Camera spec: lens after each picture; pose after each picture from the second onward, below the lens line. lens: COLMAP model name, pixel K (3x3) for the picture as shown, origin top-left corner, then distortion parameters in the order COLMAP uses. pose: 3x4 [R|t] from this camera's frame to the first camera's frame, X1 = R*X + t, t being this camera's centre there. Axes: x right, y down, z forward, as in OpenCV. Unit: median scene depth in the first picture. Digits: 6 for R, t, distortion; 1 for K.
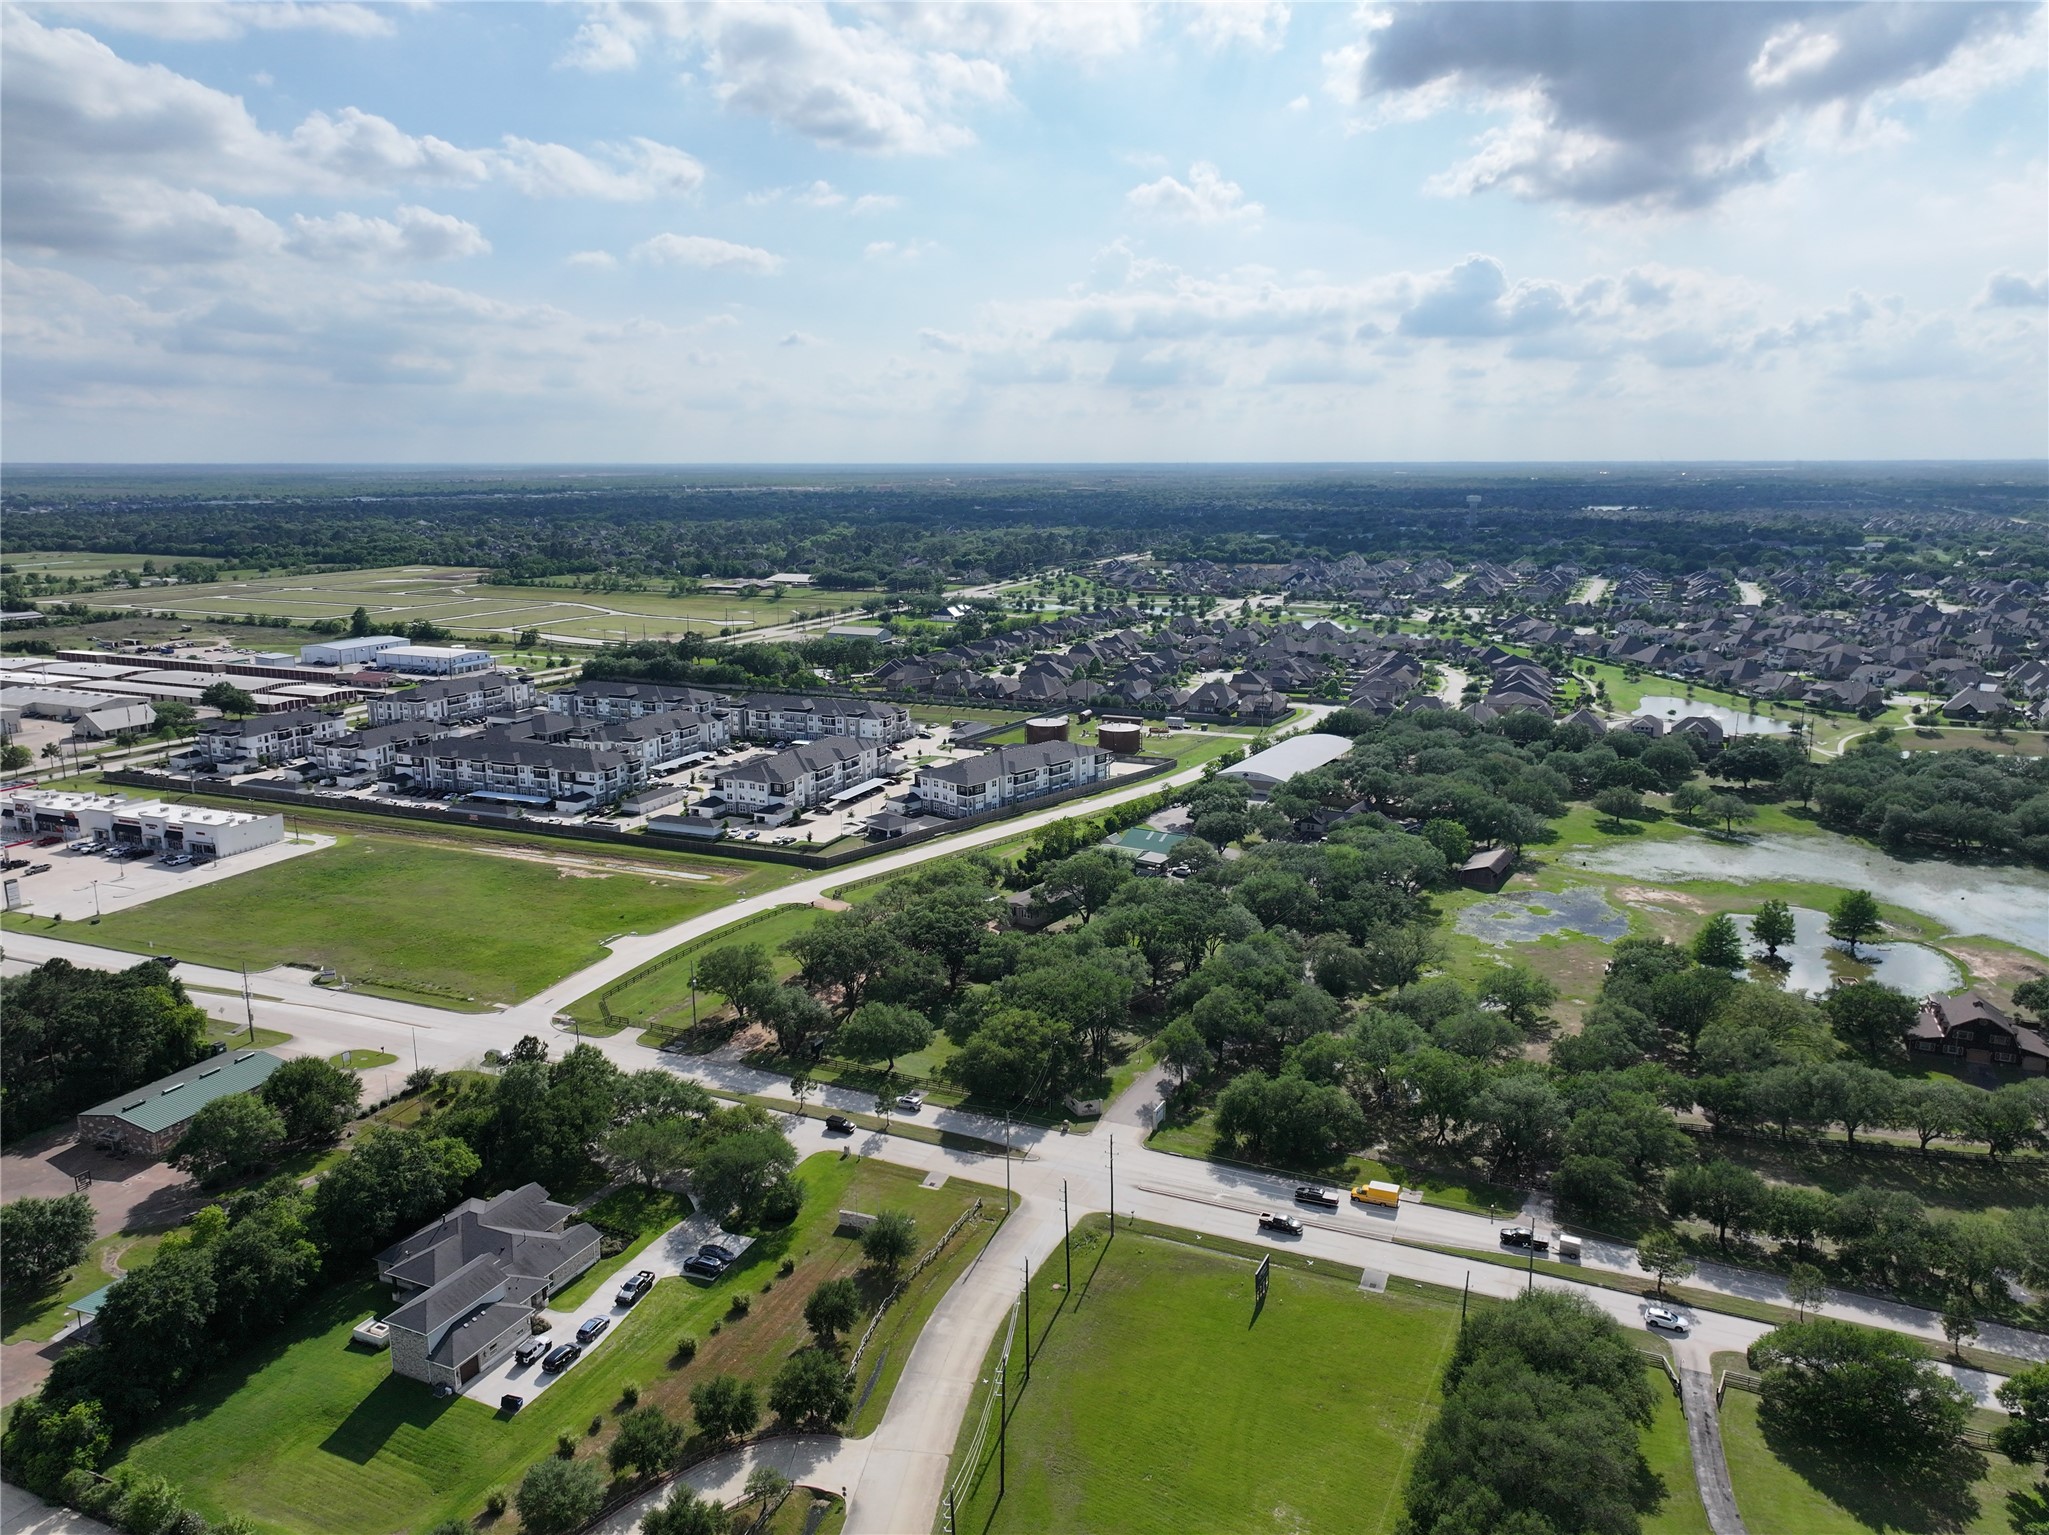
lens RADIAL K [[1430.1, 0, 1013.1], [0, 1430.1, 767.9], [0, 0, 1]] dist [0.006525, -0.000561]
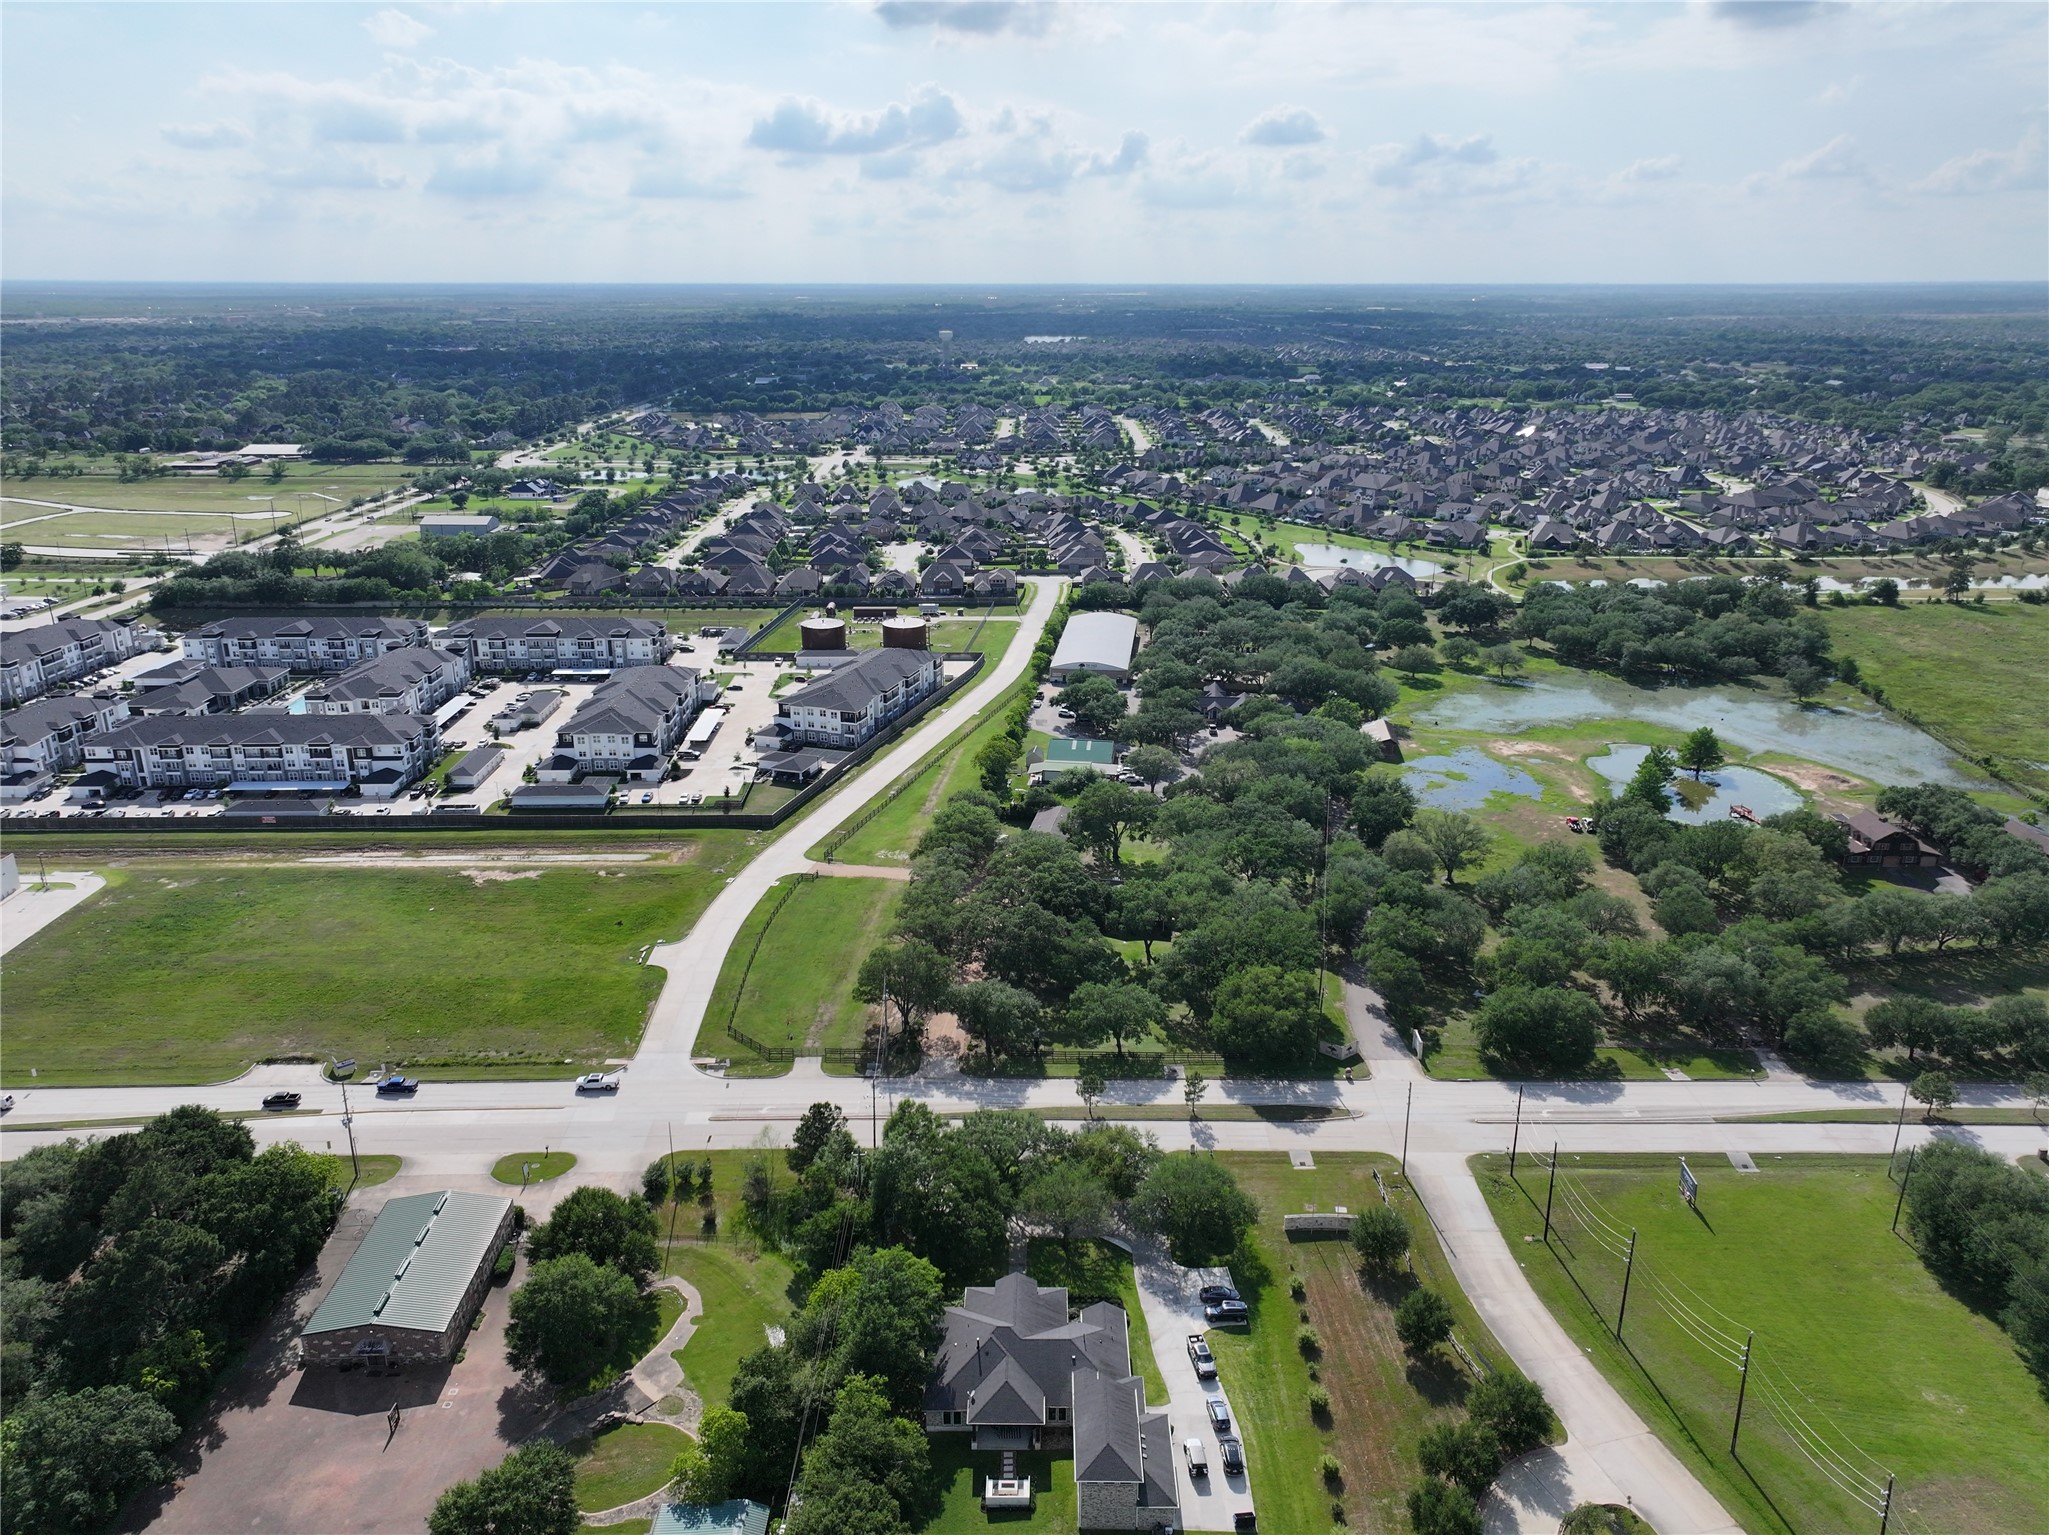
lens RADIAL K [[1428.7, 0, 1020.7], [0, 1428.7, 761.3], [0, 0, 1]] dist [0.003299, 0.003946]
pose [[0.914486, -0.127860, 0.383884, -0.303664], [0.083961, 0.988072, 0.129087, -0.068981], [-0.395810, -0.085817, 0.914314, 0.097756]]
